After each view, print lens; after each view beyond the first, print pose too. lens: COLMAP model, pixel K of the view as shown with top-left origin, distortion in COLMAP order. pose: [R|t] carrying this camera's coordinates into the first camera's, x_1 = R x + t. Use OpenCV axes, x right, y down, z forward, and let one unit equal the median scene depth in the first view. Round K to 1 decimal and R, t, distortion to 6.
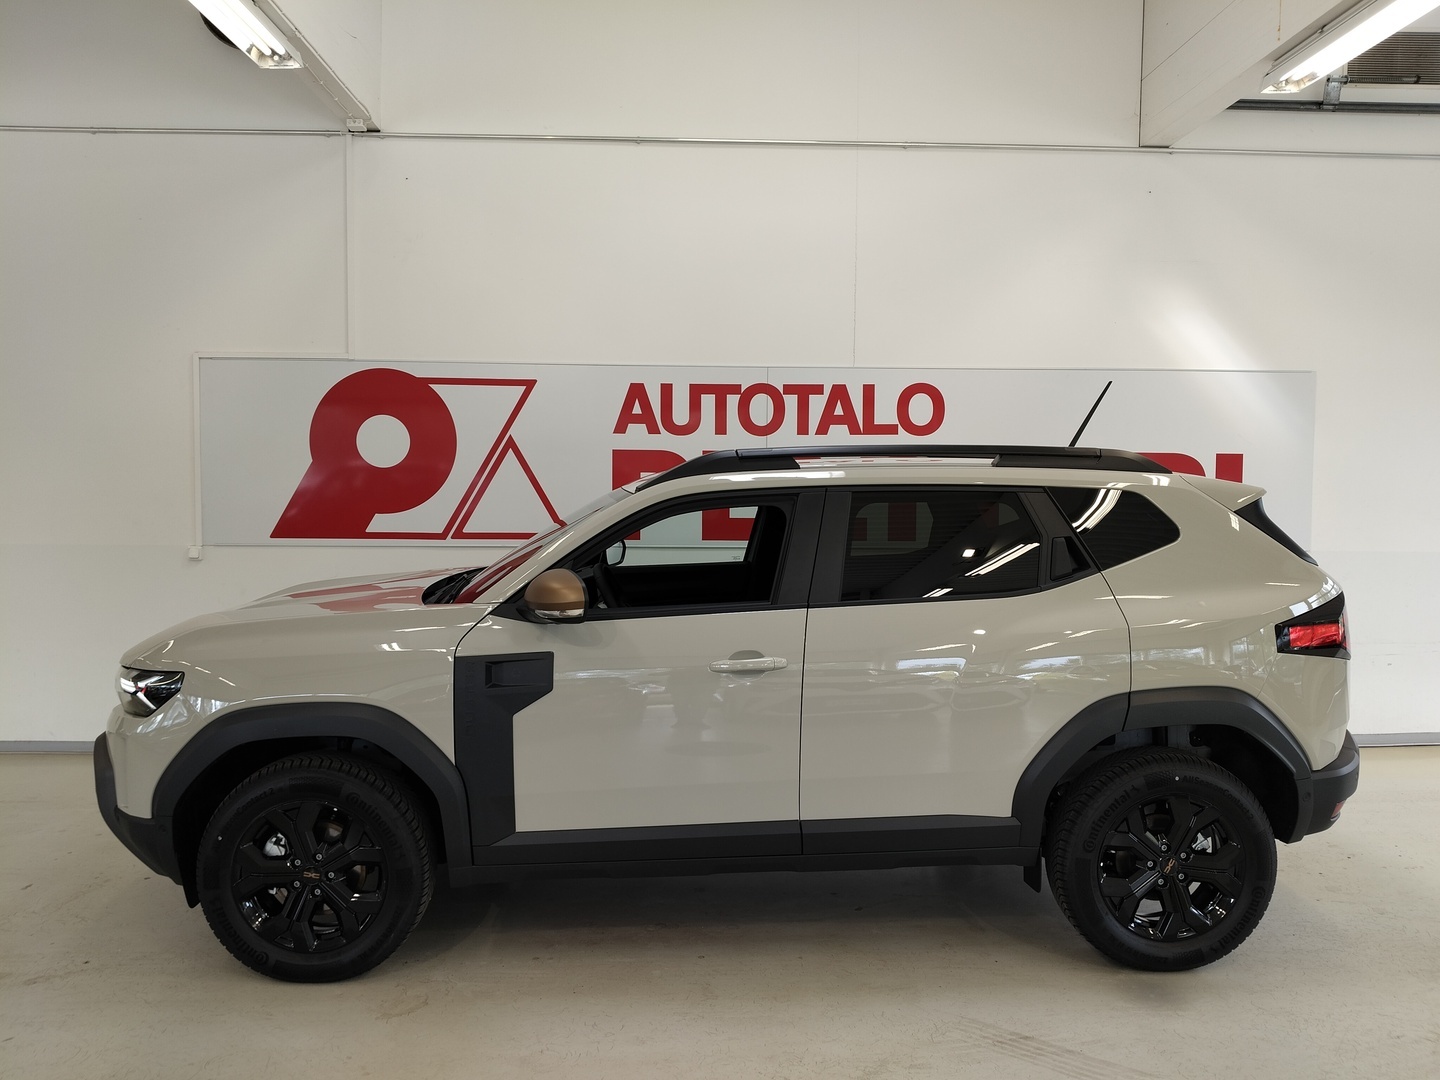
lens RADIAL K [[1073.3, 0, 720.0], [0, 1073.3, 540.0], [0, 0, 1]] dist [0.002643, -0.004950]
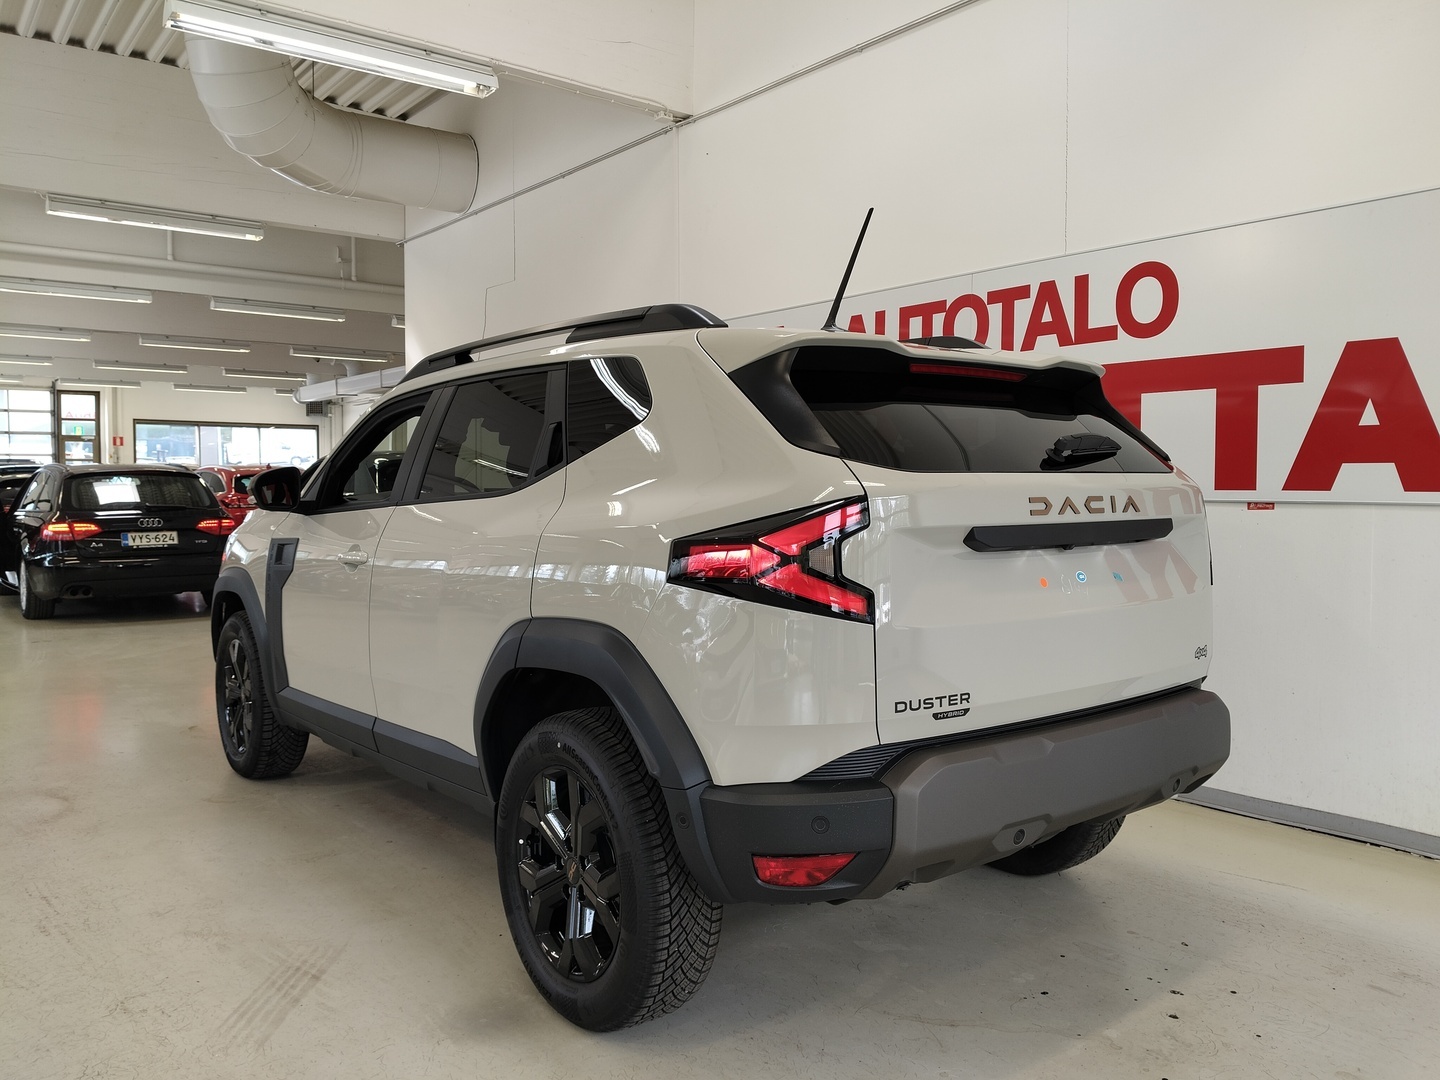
lens RADIAL K [[1095.8, 0, 720.4], [0, 1095.8, 523.1], [0, 0, 1]] dist [-0.001884, -0.001240]
pose [[0.591725, 0.024699, -0.805762, 0.602309], [-0.049205, 0.998773, -0.005519, 0.040978], [0.804637, 0.042913, 0.592214, 0.363470]]
